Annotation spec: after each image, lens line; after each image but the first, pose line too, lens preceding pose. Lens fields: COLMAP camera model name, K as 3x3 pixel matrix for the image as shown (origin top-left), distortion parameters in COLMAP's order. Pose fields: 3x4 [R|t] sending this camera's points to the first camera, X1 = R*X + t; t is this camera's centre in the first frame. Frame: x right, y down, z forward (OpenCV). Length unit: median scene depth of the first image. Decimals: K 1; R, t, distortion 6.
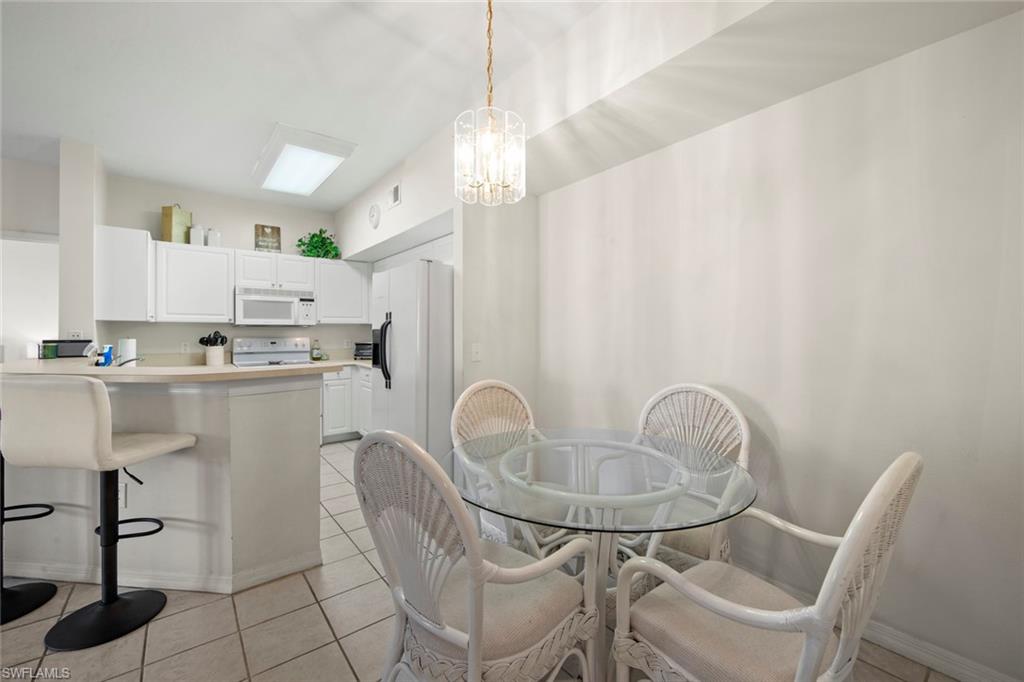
lens RADIAL K [[415.0, 0, 516.6], [0, 415.0, 330.1], [0, 0, 1]] dist [0.001651, -0.000119]
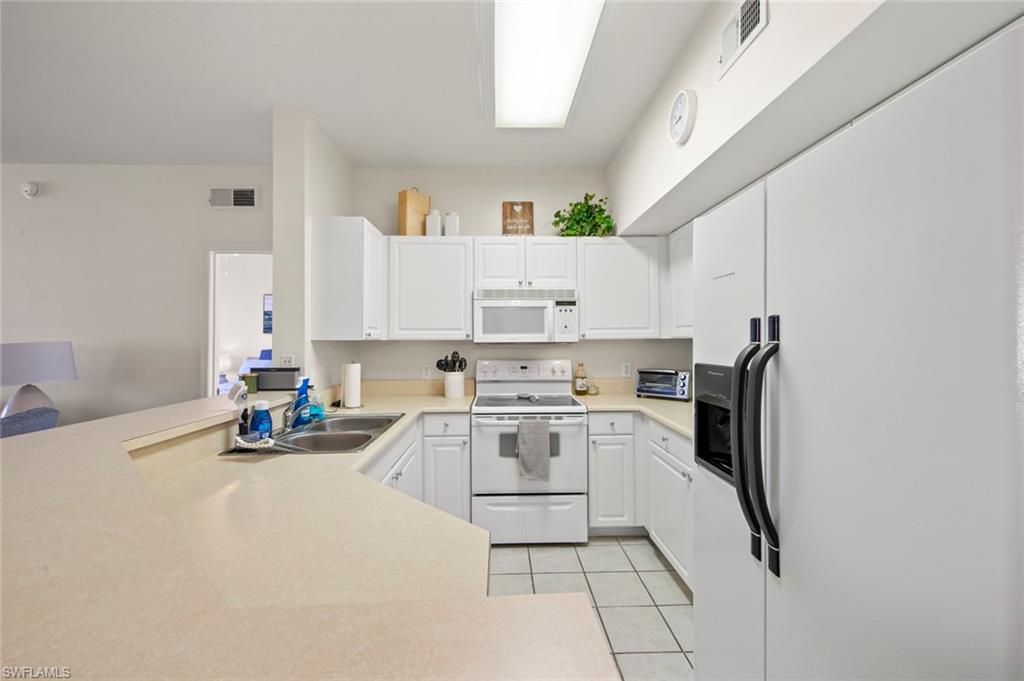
lens RADIAL K [[416.2, 0, 508.1], [0, 416.2, 337.5], [0, 0, 1]] dist [0.012747, -0.000067]
pose [[0.794201, -0.004520, -0.607638, -0.186671], [0.004926, 0.999987, -0.000999, -0.019403], [0.607635, -0.002200, 0.794213, 0.438876]]
